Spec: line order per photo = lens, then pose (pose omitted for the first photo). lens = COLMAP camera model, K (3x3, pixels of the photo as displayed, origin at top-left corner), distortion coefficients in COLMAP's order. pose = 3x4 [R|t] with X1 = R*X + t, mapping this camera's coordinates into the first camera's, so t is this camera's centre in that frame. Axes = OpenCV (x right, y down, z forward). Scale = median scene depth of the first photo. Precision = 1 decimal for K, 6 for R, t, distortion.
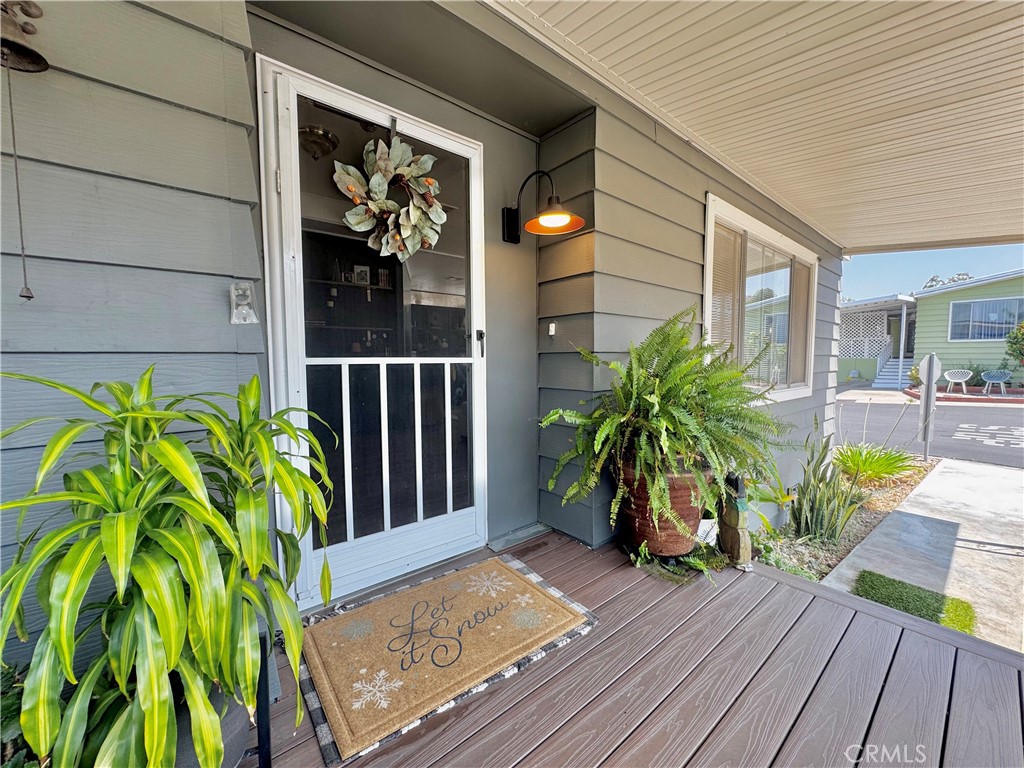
lens RADIAL K [[410.4, 0, 503.1], [0, 410.4, 385.9], [0, 0, 1]] dist [-0.003742, -0.000153]
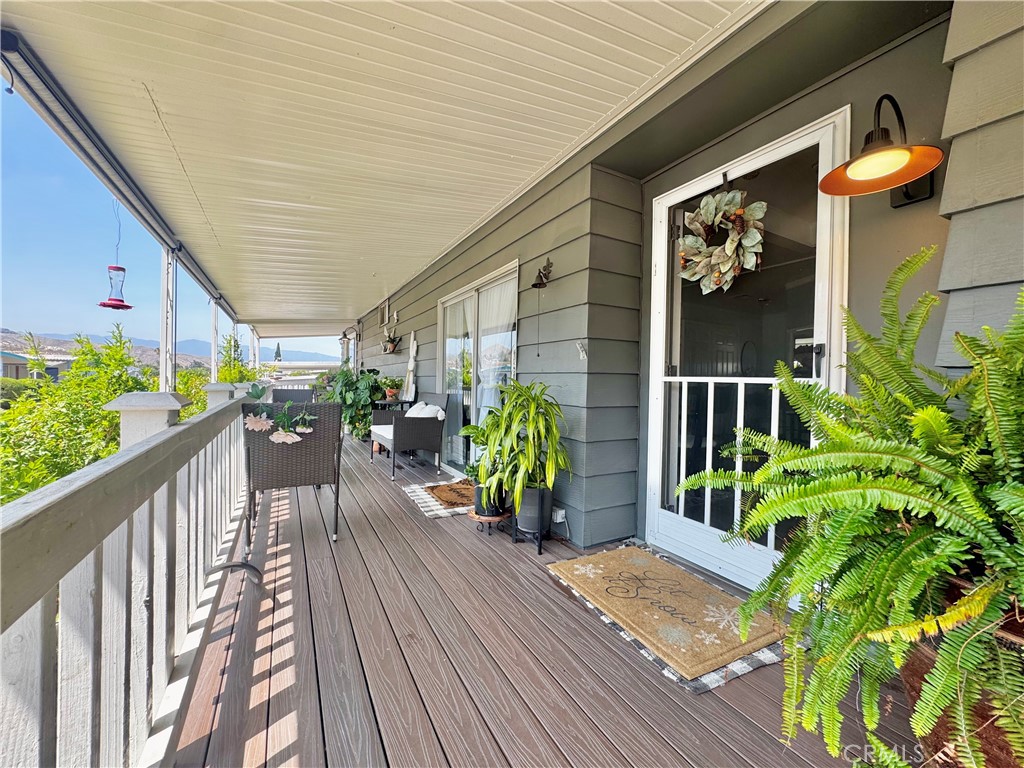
lens RADIAL K [[410.4, 0, 506.8], [0, 410.4, 379.5], [0, 0, 1]] dist [-0.003742, -0.000153]
pose [[-0.193476, 0.011103, -0.981042, 1.036620], [-0.078155, 0.996584, 0.026692, -0.049934], [0.977987, 0.081838, -0.191947, 0.683214]]
